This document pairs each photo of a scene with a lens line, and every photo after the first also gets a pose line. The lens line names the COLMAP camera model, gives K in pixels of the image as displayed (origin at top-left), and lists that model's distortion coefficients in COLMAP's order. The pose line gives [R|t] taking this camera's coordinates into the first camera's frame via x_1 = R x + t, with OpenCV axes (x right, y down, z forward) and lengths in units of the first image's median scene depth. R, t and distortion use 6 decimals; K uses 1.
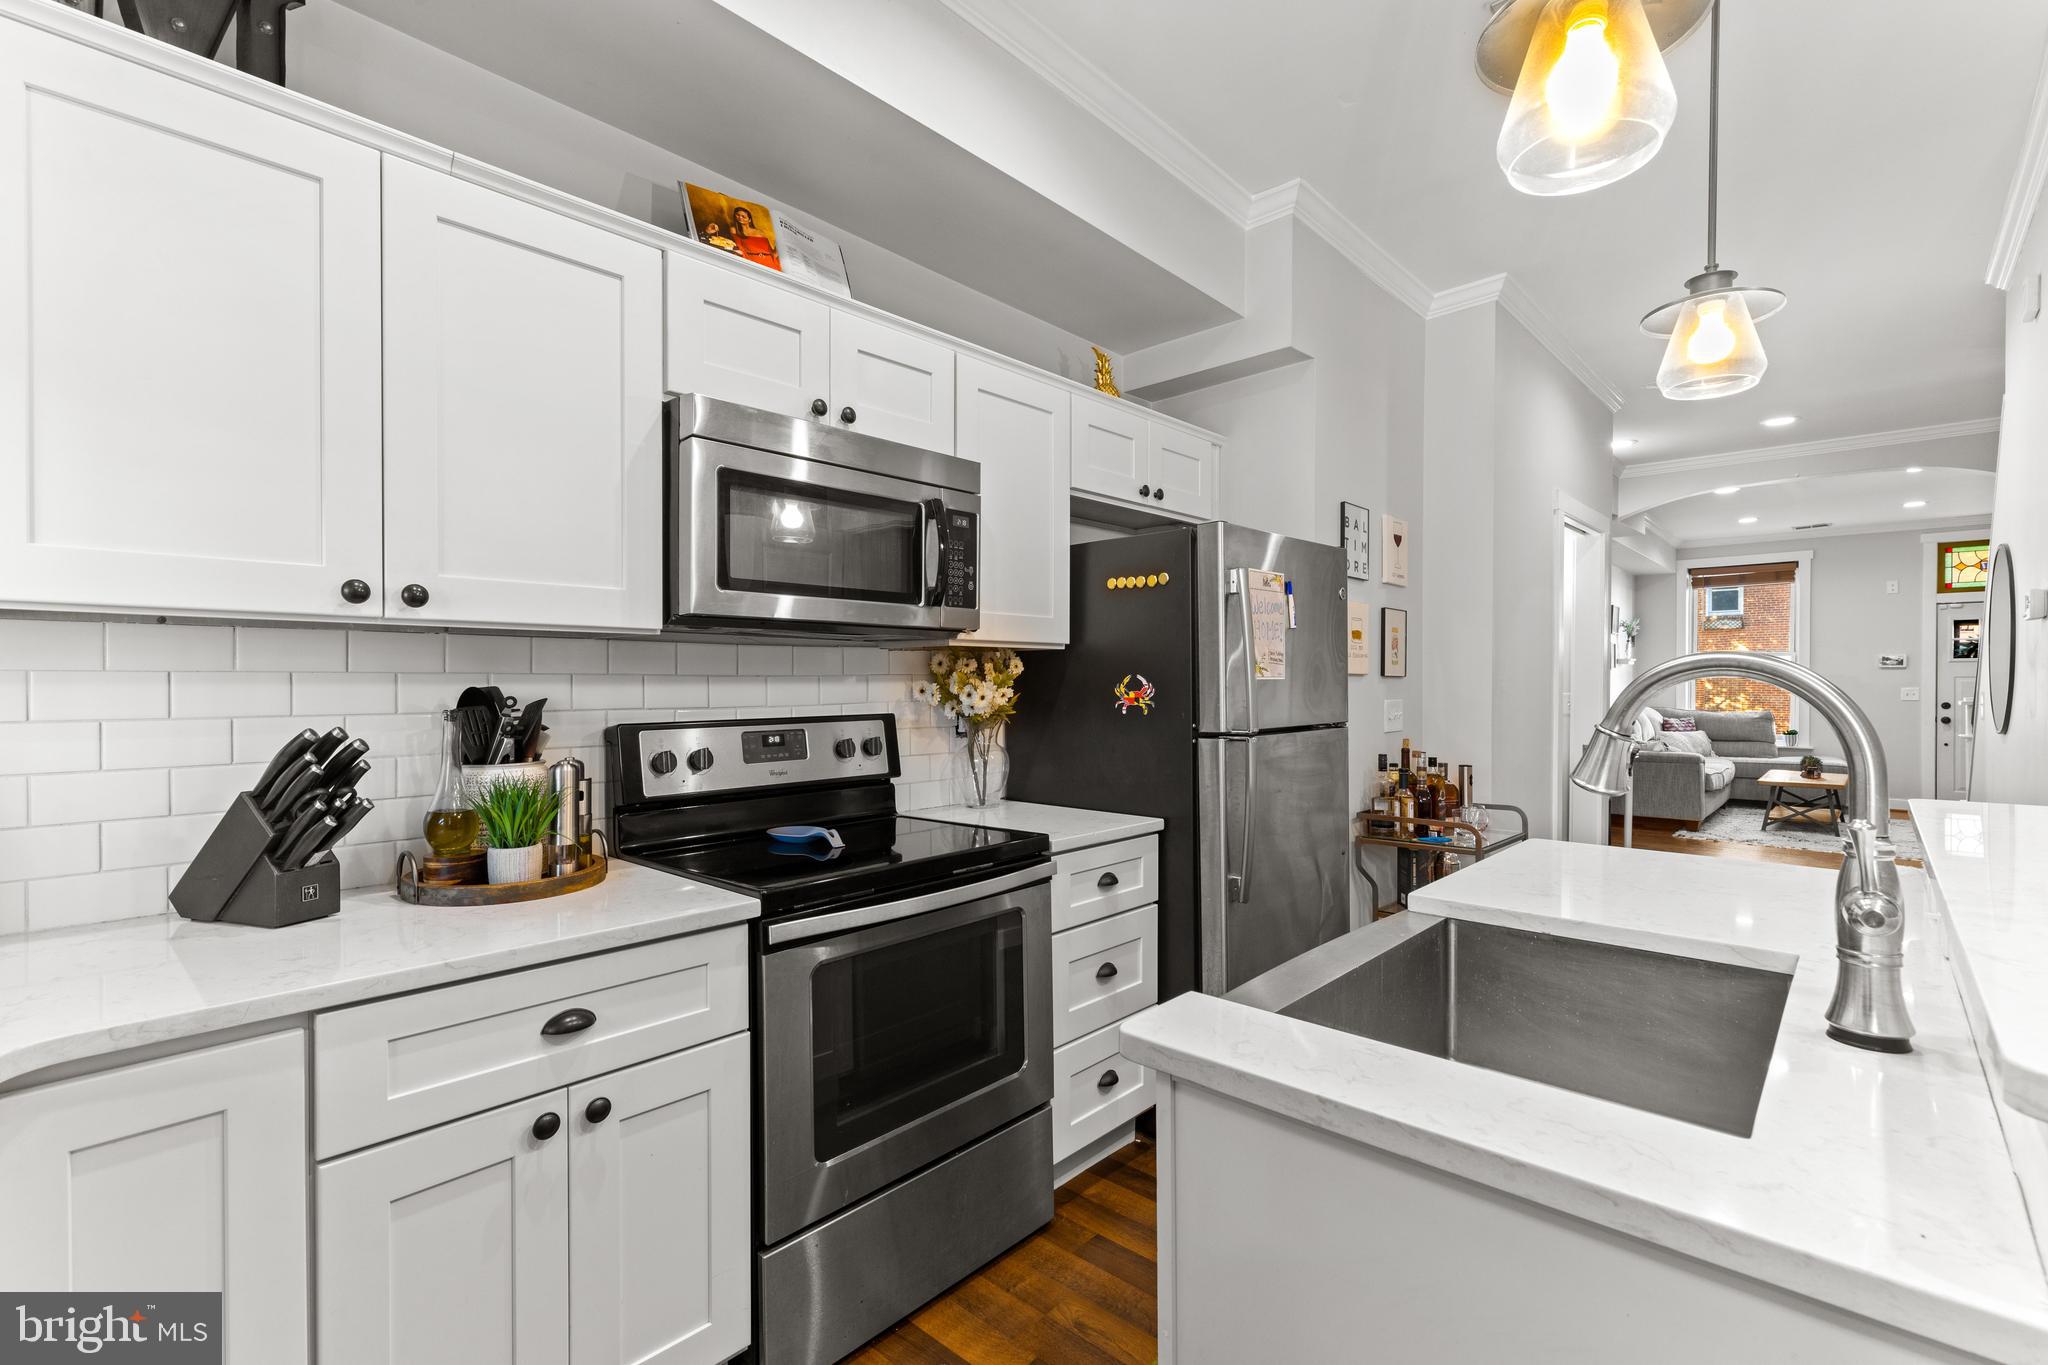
lens RADIAL K [[919.9, 0, 1033.7], [0, 919.9, 685.7], [0, 0, 1]] dist [0.009627, -0.002824]
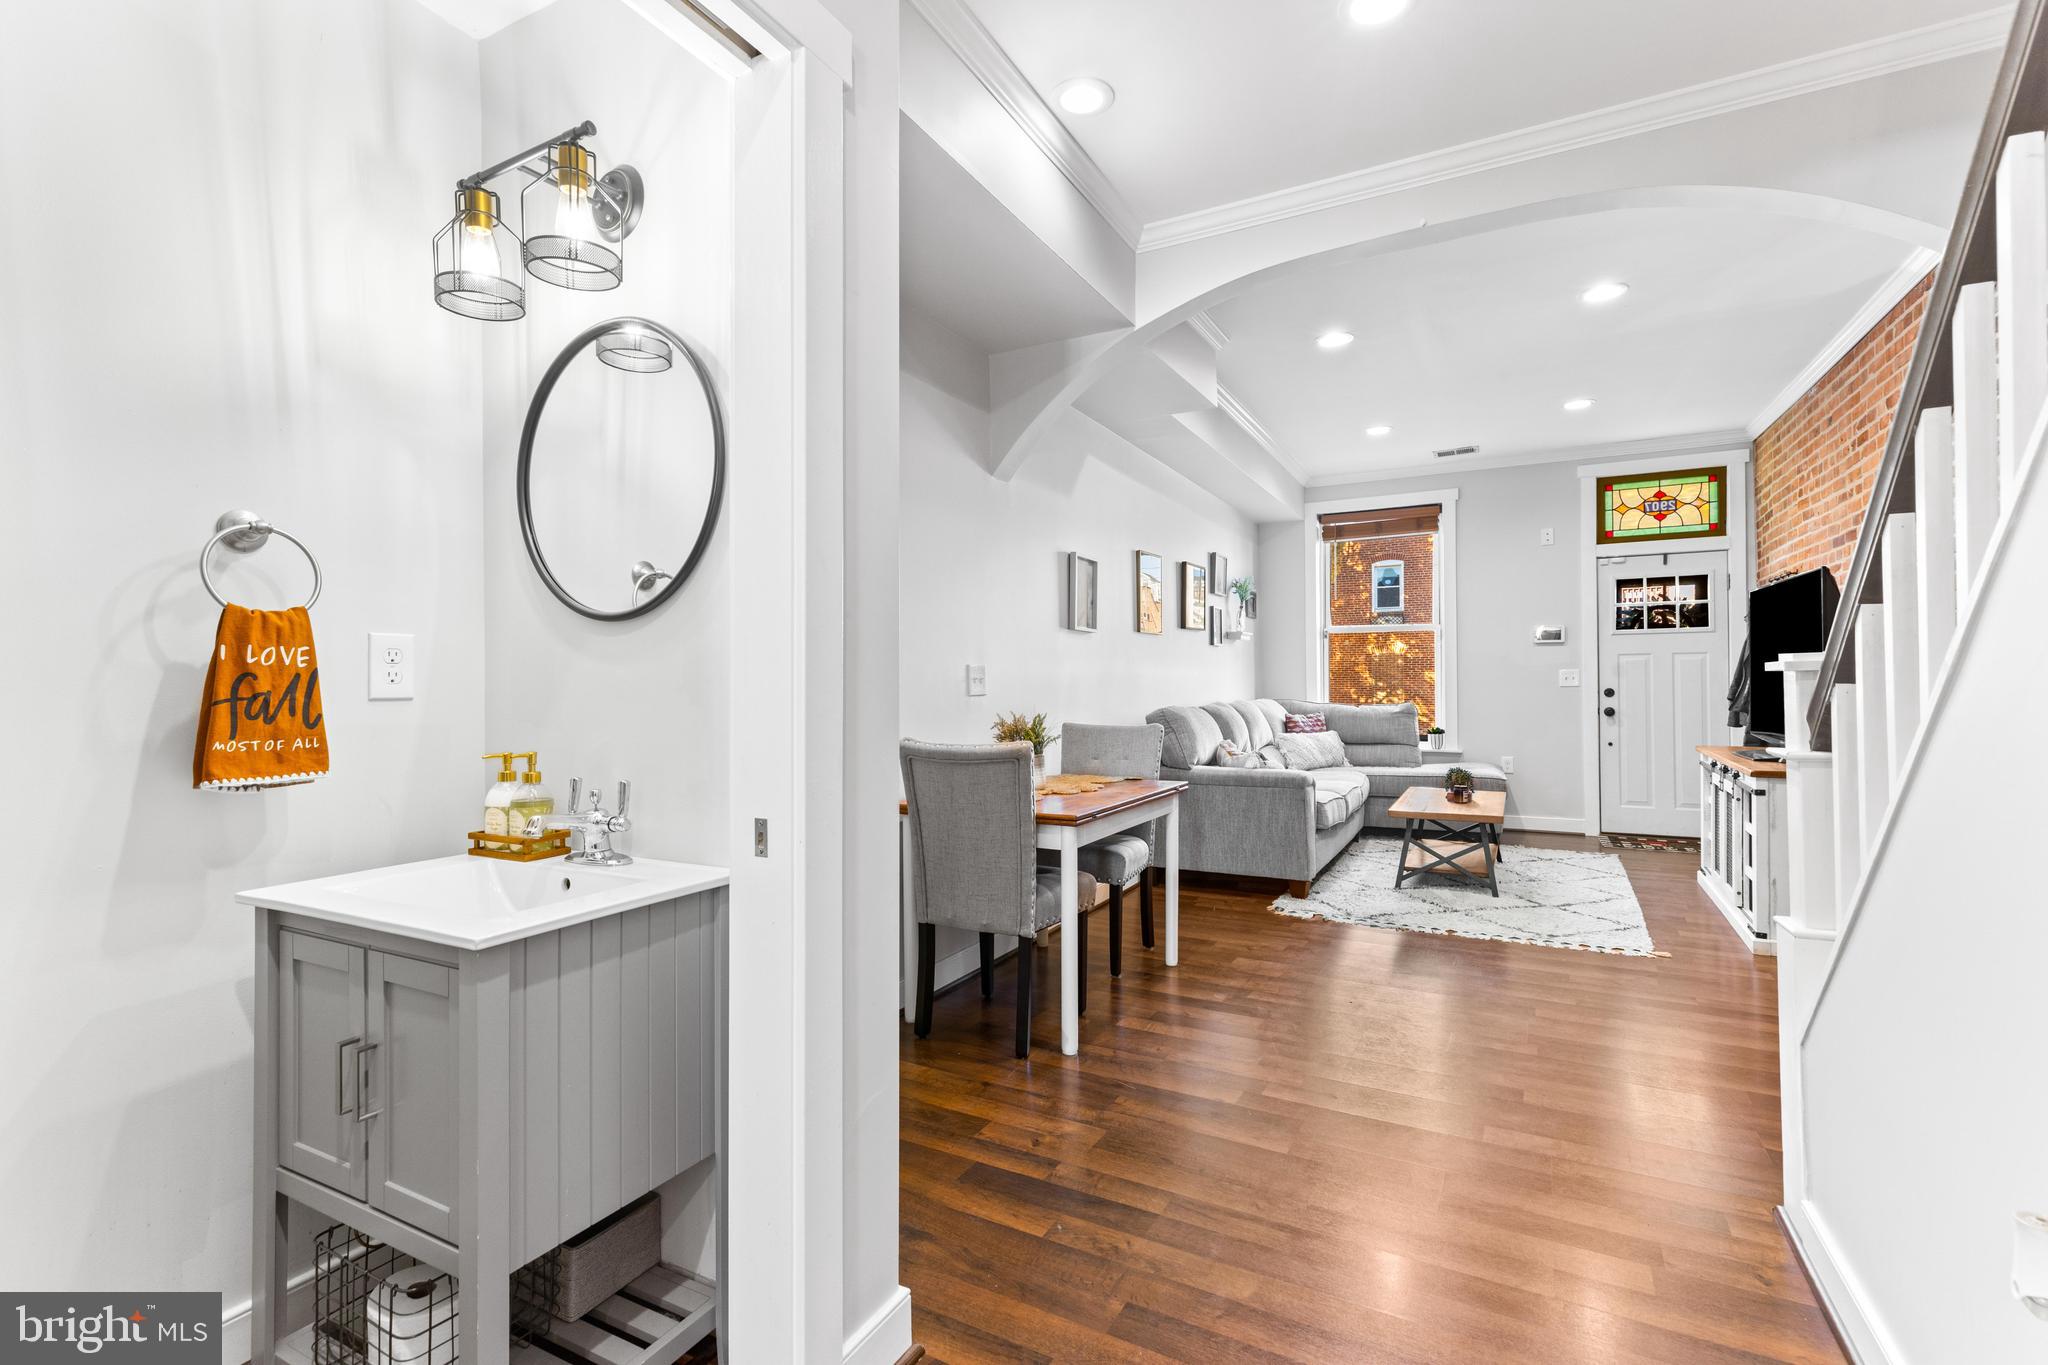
lens RADIAL K [[919.9, 0, 1022.7], [0, 919.9, 671.7], [0, 0, 1]] dist [0.009627, -0.002824]
pose [[0.968039, -0.002472, 0.250786, 0.337291], [0.007546, 0.999786, -0.019271, 0.015683], [-0.250684, 0.020547, 0.967851, 0.396123]]
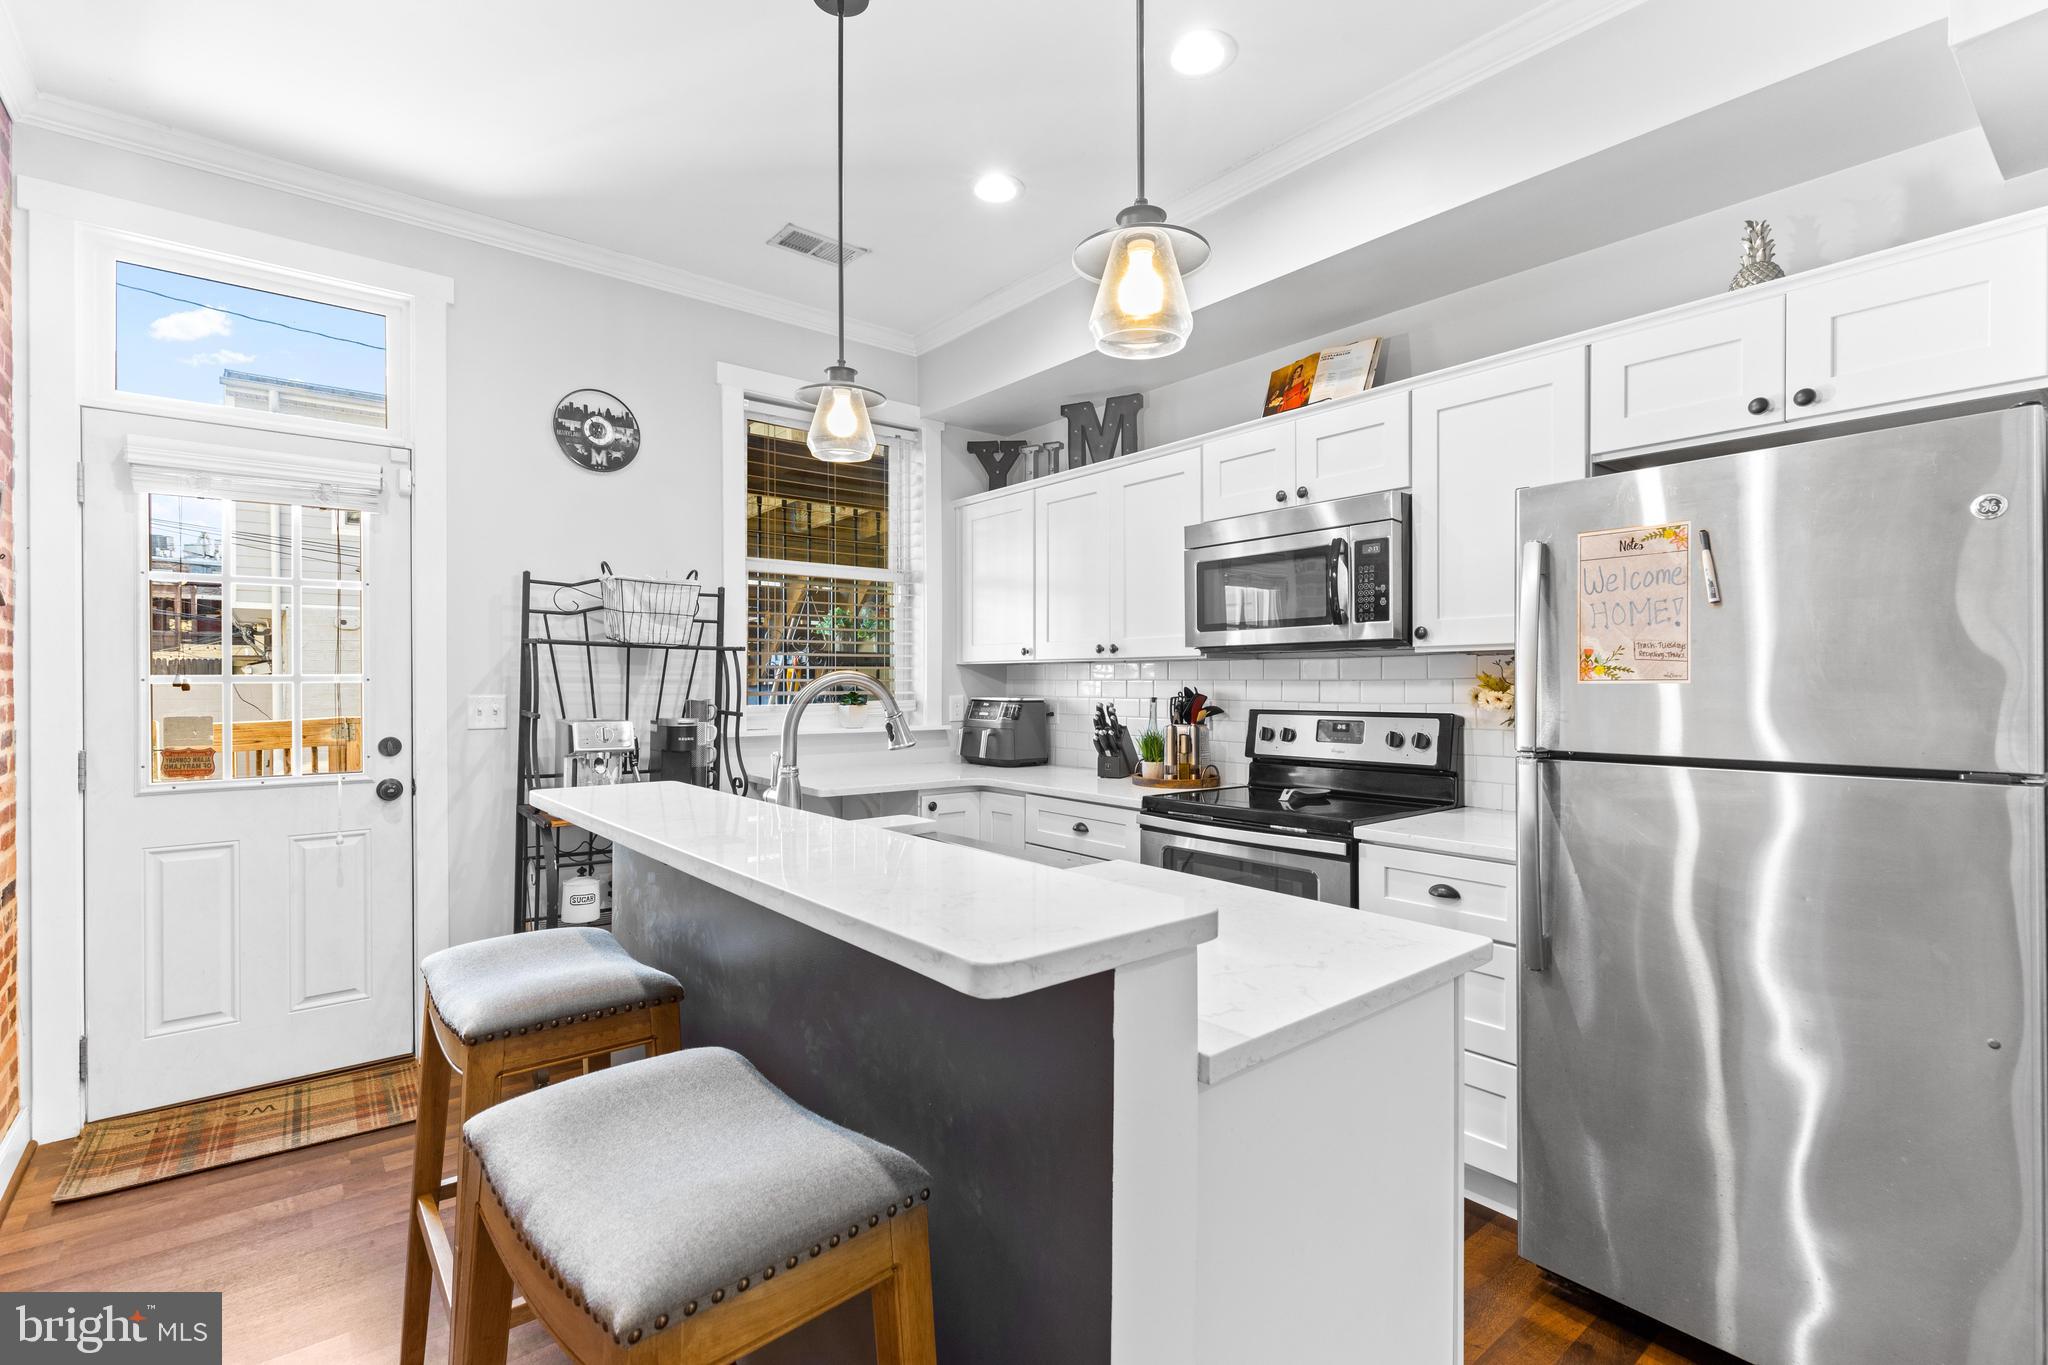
lens RADIAL K [[919.9, 0, 1034.2], [0, 919.9, 688.5], [0, 0, 1]] dist [0.009627, -0.002824]
pose [[-0.133196, 0.006374, -0.991069, 0.299117], [-0.005465, 0.999959, 0.007165, -0.001591], [0.991075, 0.006371, -0.133156, 0.191464]]
